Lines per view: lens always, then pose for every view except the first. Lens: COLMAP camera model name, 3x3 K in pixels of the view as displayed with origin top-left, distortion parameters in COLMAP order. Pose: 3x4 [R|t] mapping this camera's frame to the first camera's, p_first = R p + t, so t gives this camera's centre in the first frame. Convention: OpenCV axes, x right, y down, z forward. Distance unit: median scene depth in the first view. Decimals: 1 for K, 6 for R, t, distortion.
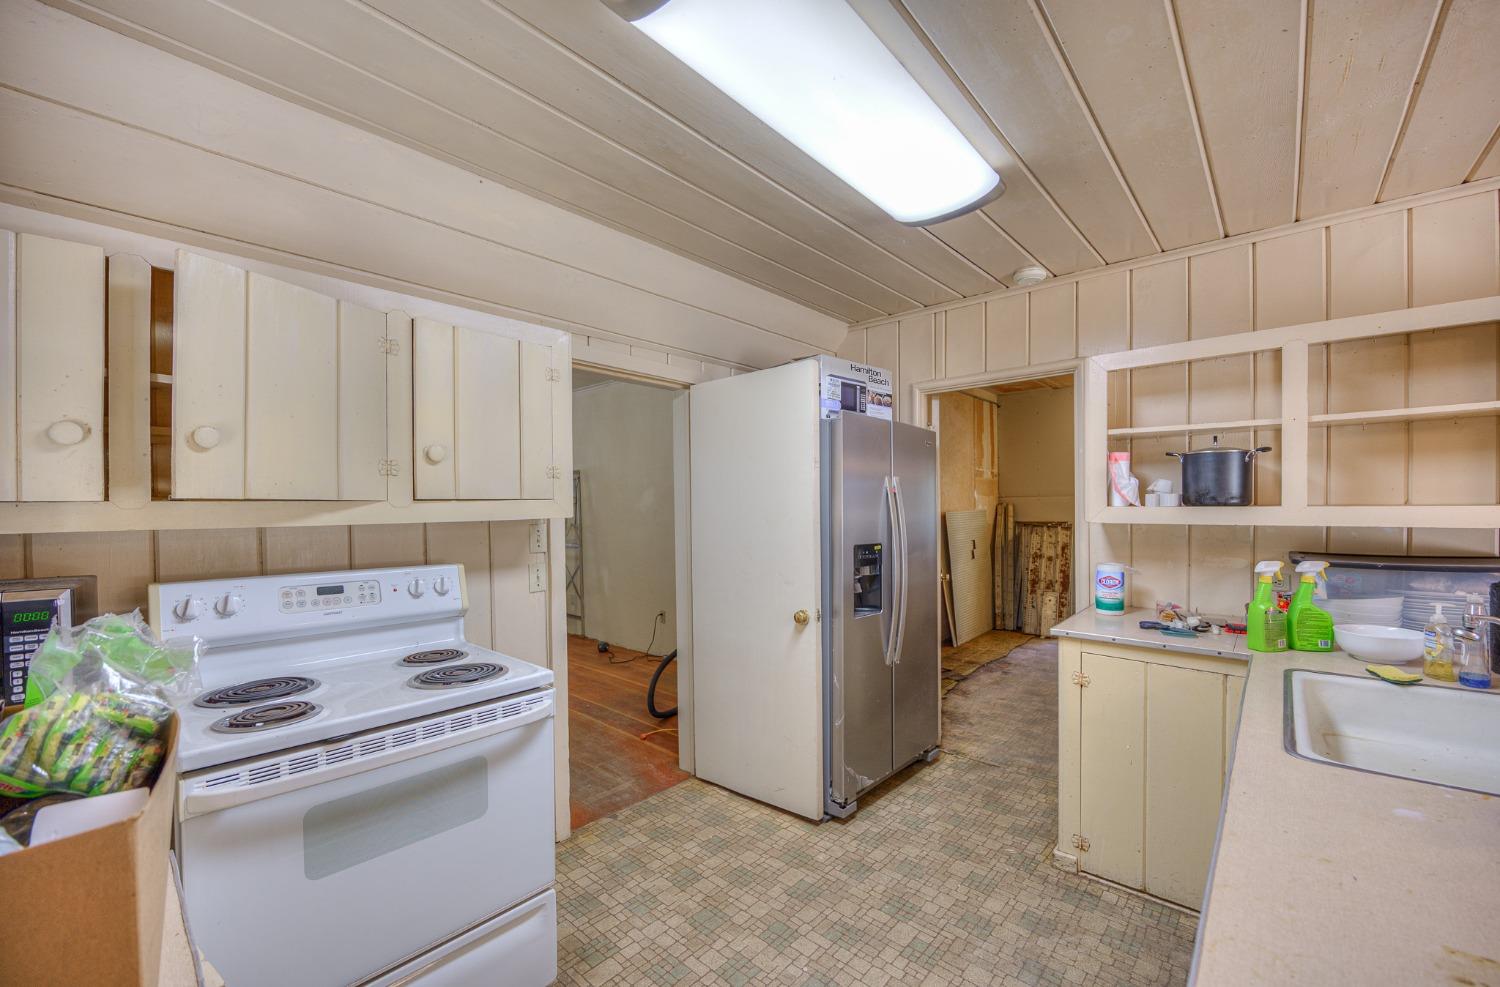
lens RADIAL K [[591.8, 0, 772.2], [0, 591.8, 515.0], [0, 0, 1]] dist [-0.012354, -0.000753]
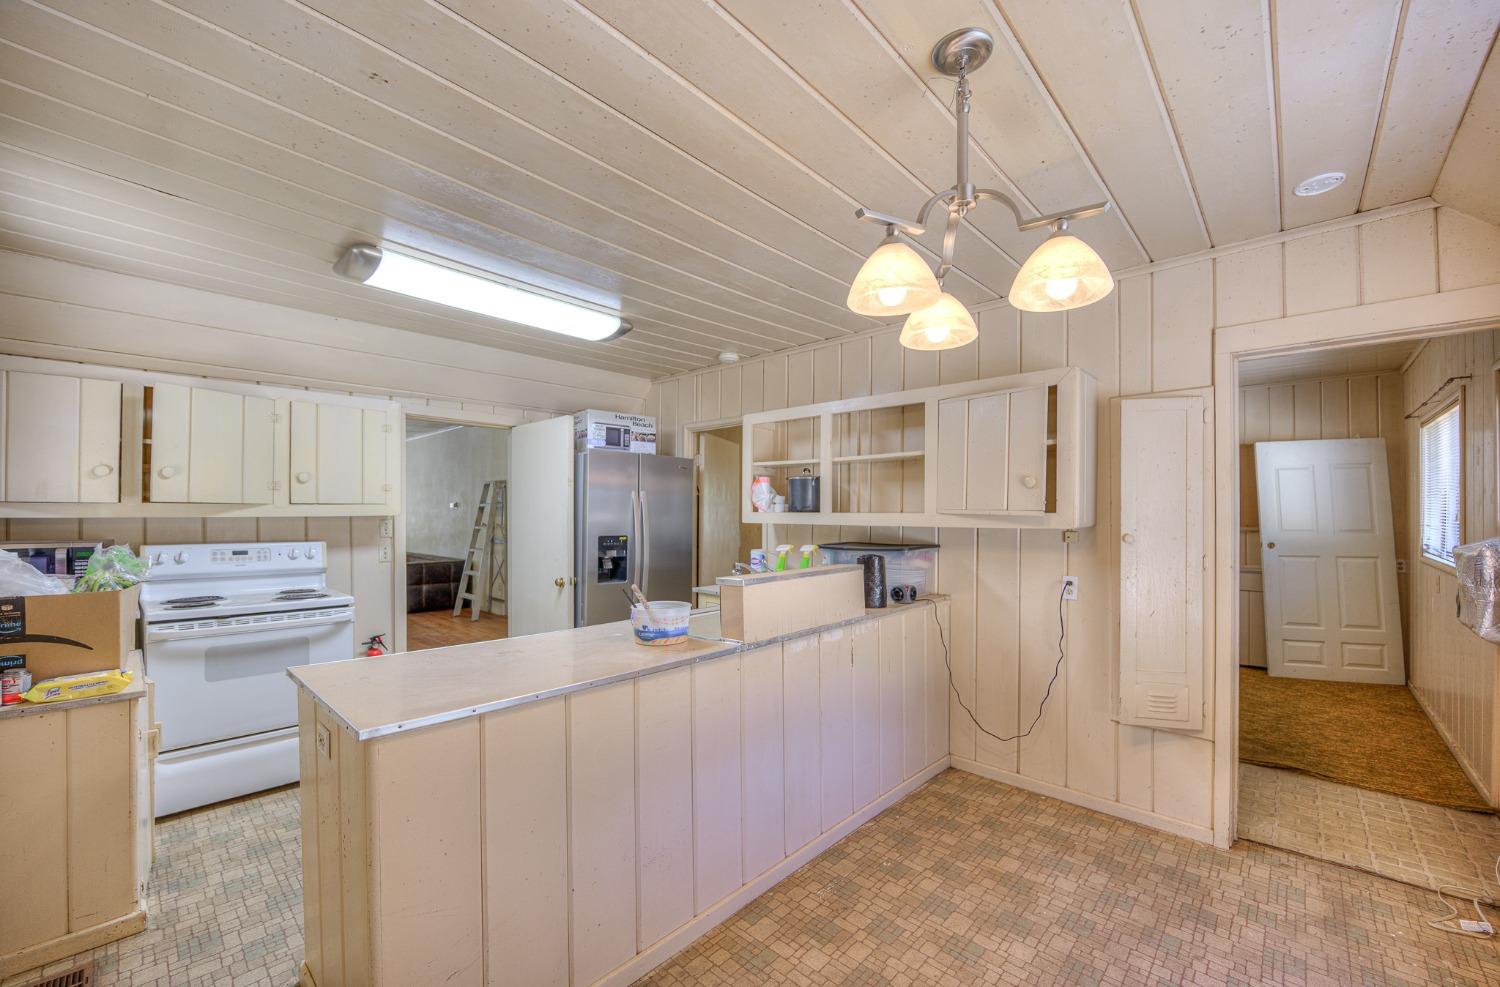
lens RADIAL K [[591.8, 0, 772.2], [0, 591.8, 515.0], [0, 0, 1]] dist [-0.012354, -0.000753]
pose [[0.999835, 0.010085, -0.015114, 0.848799], [-0.010265, 0.999877, -0.011894, 0.015171], [0.014992, 0.012047, 0.999815, -0.725512]]
